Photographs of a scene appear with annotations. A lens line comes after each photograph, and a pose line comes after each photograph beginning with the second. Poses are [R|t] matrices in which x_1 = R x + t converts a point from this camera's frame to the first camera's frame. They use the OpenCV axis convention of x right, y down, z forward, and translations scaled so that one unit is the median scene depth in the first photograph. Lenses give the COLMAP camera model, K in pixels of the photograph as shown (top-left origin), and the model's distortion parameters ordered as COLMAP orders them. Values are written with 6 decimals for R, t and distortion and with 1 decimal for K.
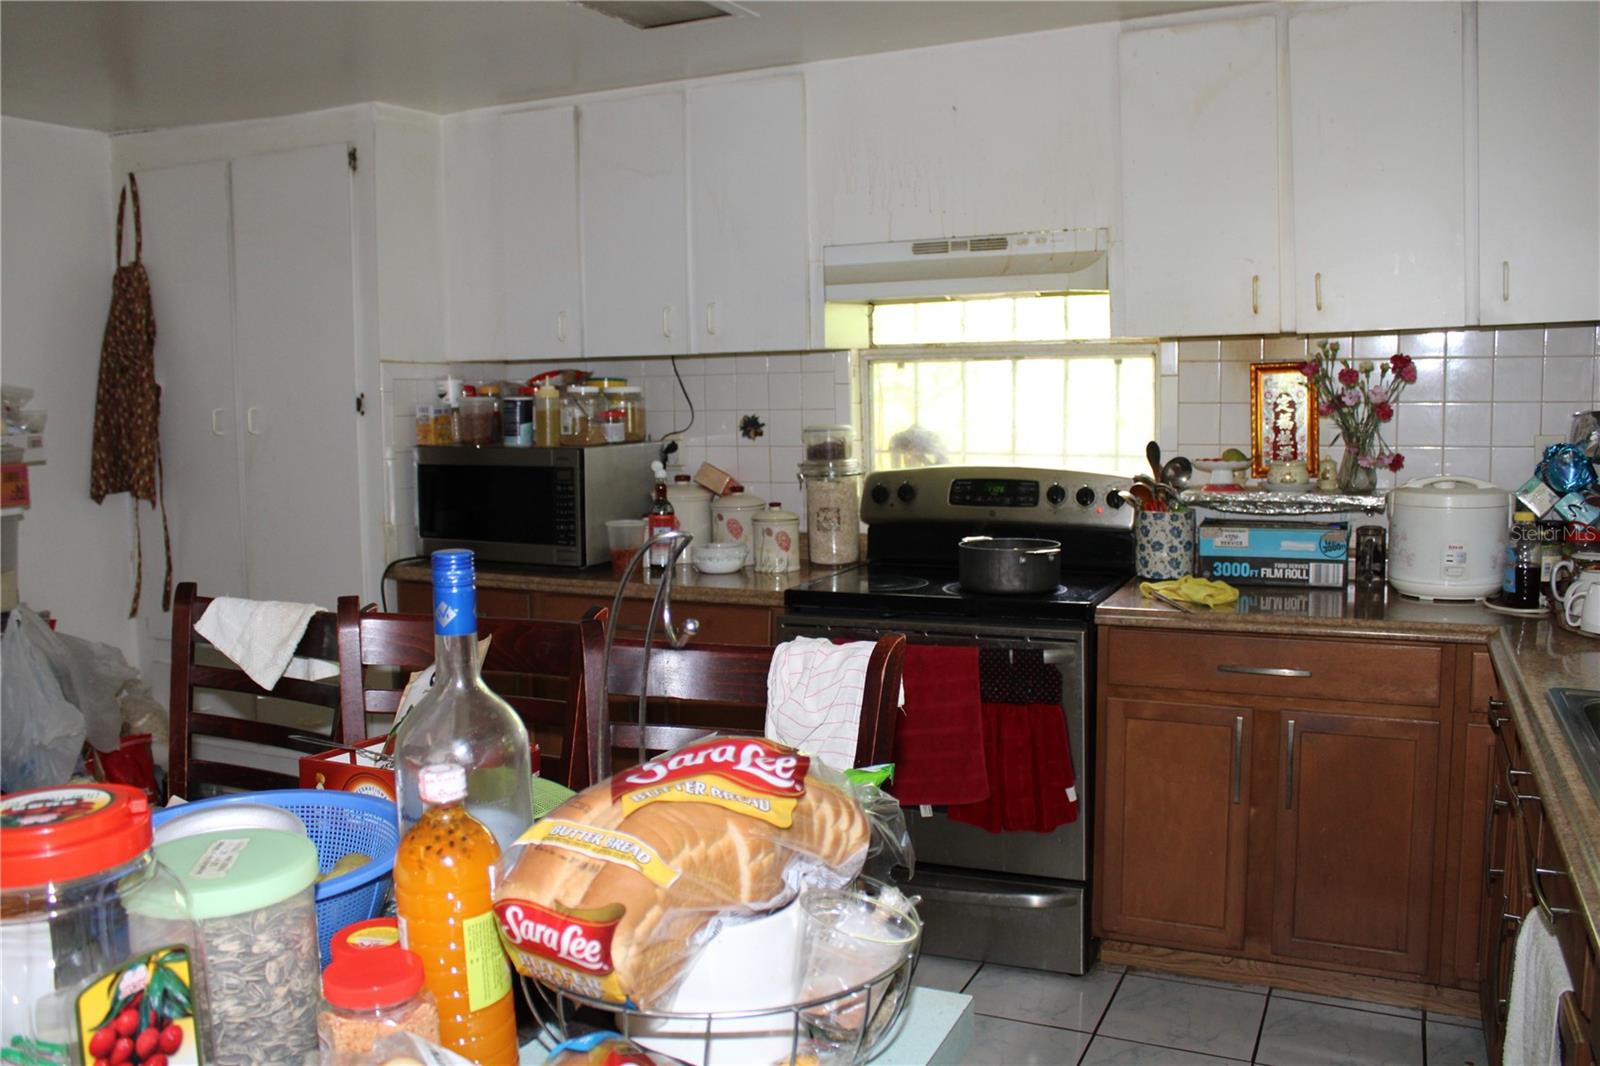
lens RADIAL K [[1360.0, 0, 799.8], [0, 1360.0, 531.0], [0, 0, 1]] dist [-0.145845, 0.117147]
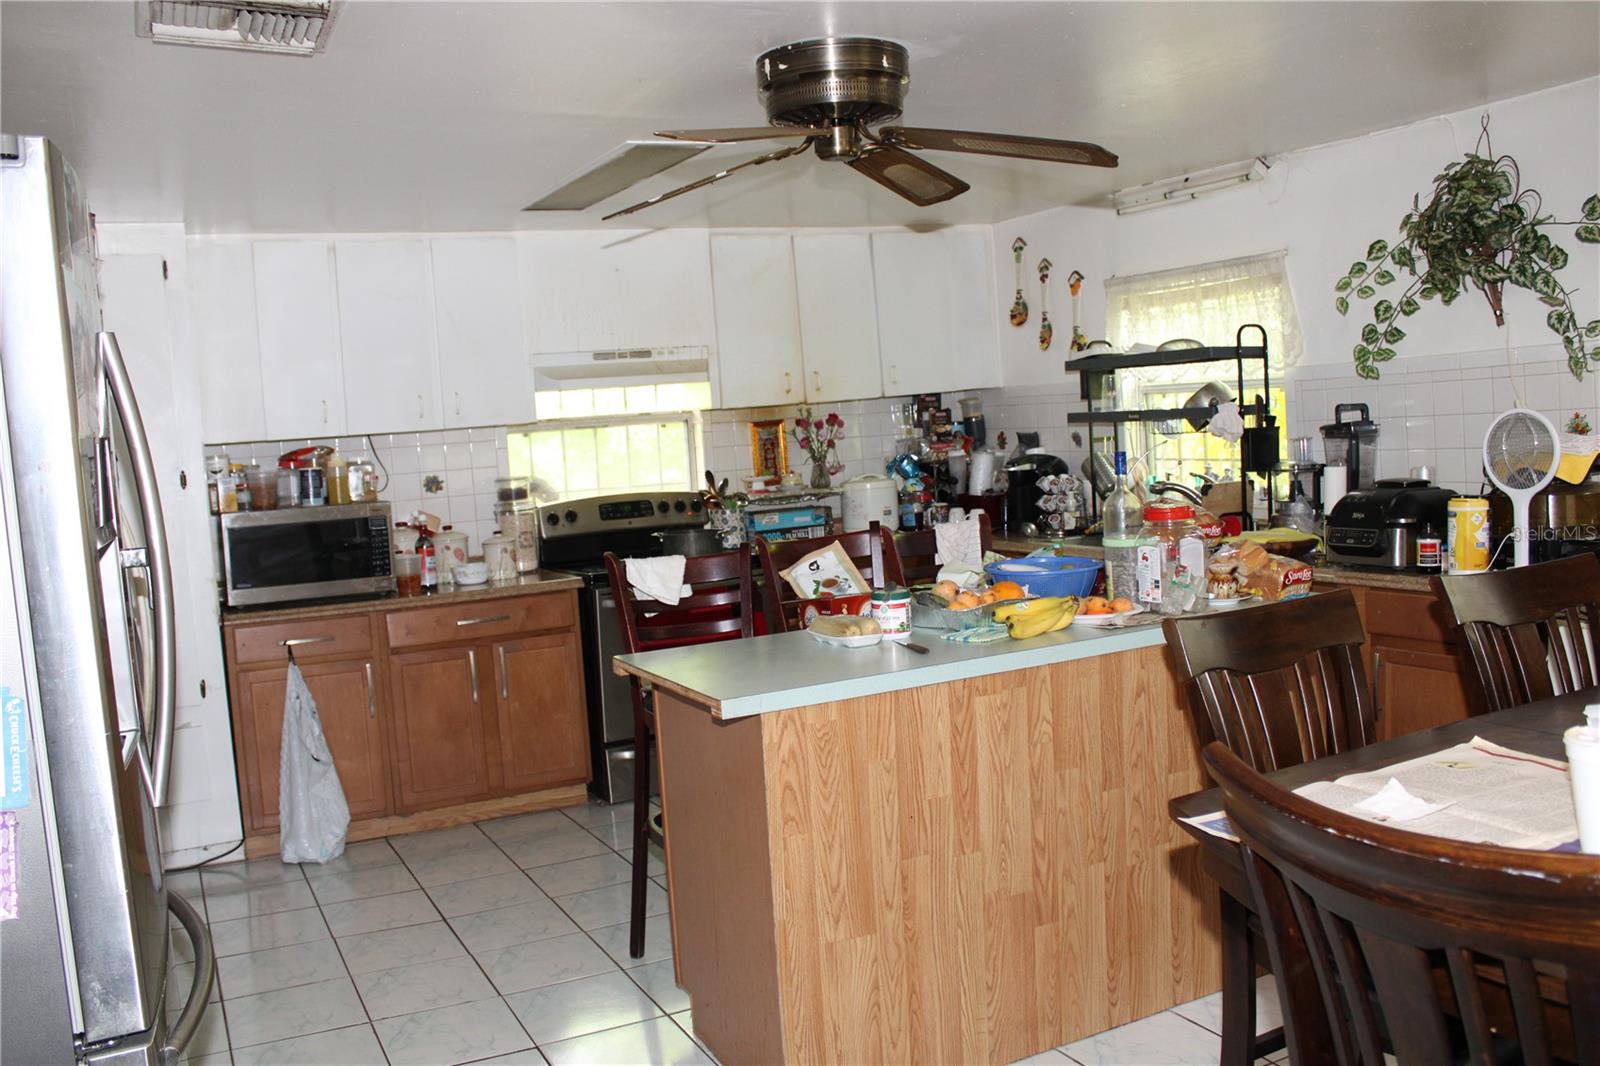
lens RADIAL K [[1360.0, 0, 801.3], [0, 1360.0, 536.2], [0, 0, 1]] dist [-0.145845, 0.117147]
pose [[0.611417, -0.083622, 0.786878, -1.005988], [0.141505, 0.989926, -0.004751, 0.039211], [-0.778554, 0.114252, 0.617090, -0.134080]]
